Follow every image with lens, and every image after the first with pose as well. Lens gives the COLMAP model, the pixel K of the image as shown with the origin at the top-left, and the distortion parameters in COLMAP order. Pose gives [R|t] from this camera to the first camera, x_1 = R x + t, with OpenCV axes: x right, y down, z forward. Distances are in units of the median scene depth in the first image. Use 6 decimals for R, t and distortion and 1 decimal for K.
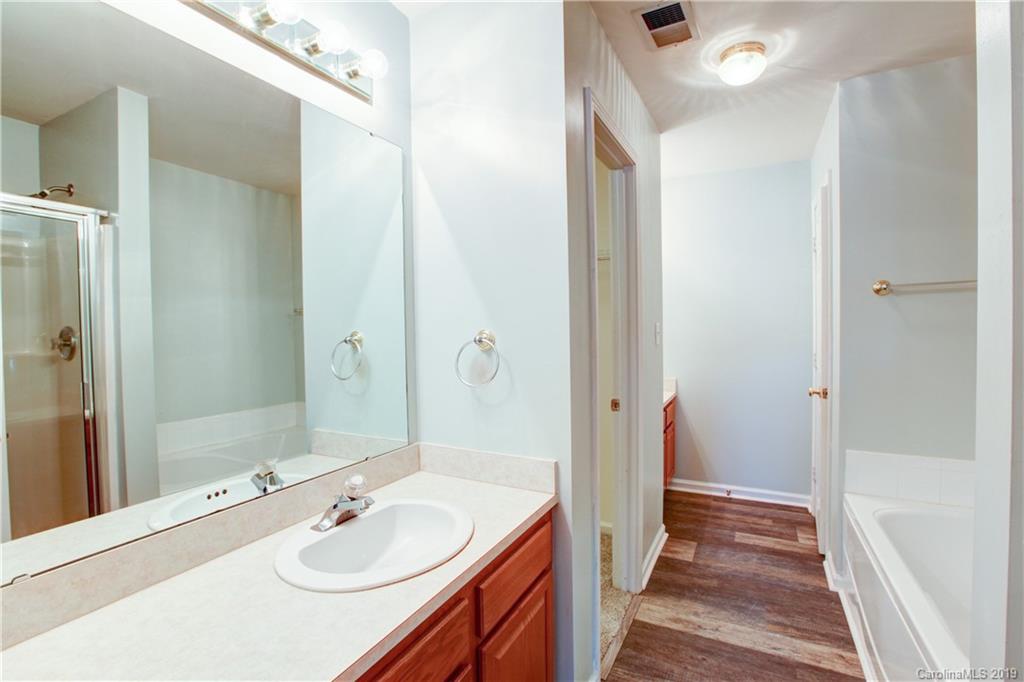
lens RADIAL K [[467.1, 0, 514.9], [0, 467.1, 335.2], [0, 0, 1]] dist [-0.050131, 0.015805]
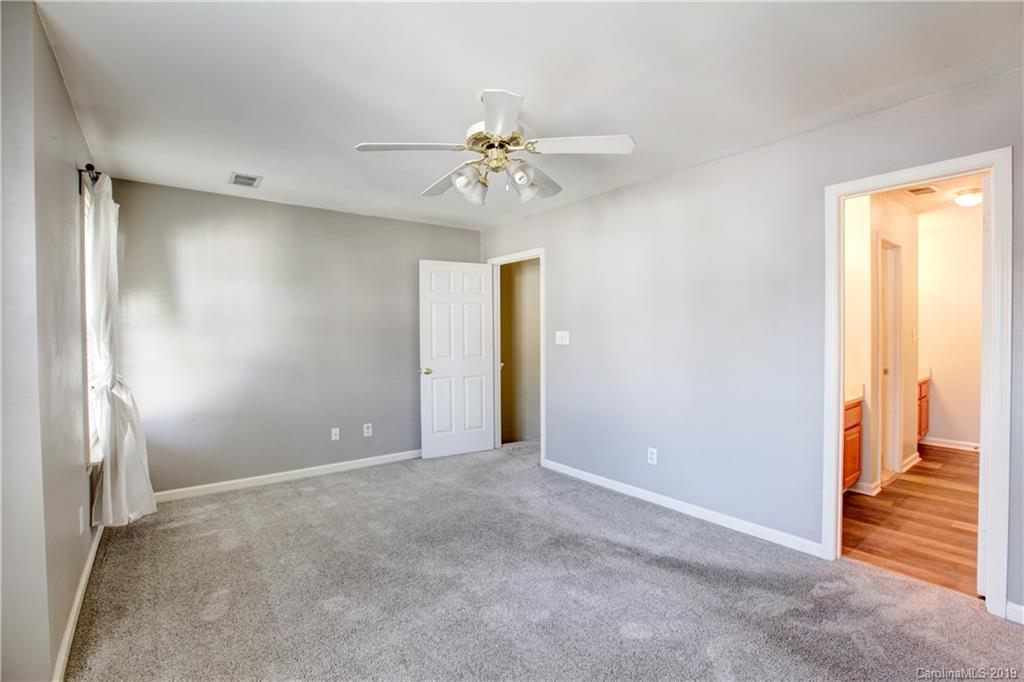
lens RADIAL K [[467.1, 0, 509.3], [0, 467.1, 338.5], [0, 0, 1]] dist [-0.050131, 0.015805]
pose [[0.906242, 0.017125, -0.422412, -0.289942], [-0.019462, 0.999810, -0.001222, 0.035689], [0.422311, 0.009328, 0.906403, -0.972493]]
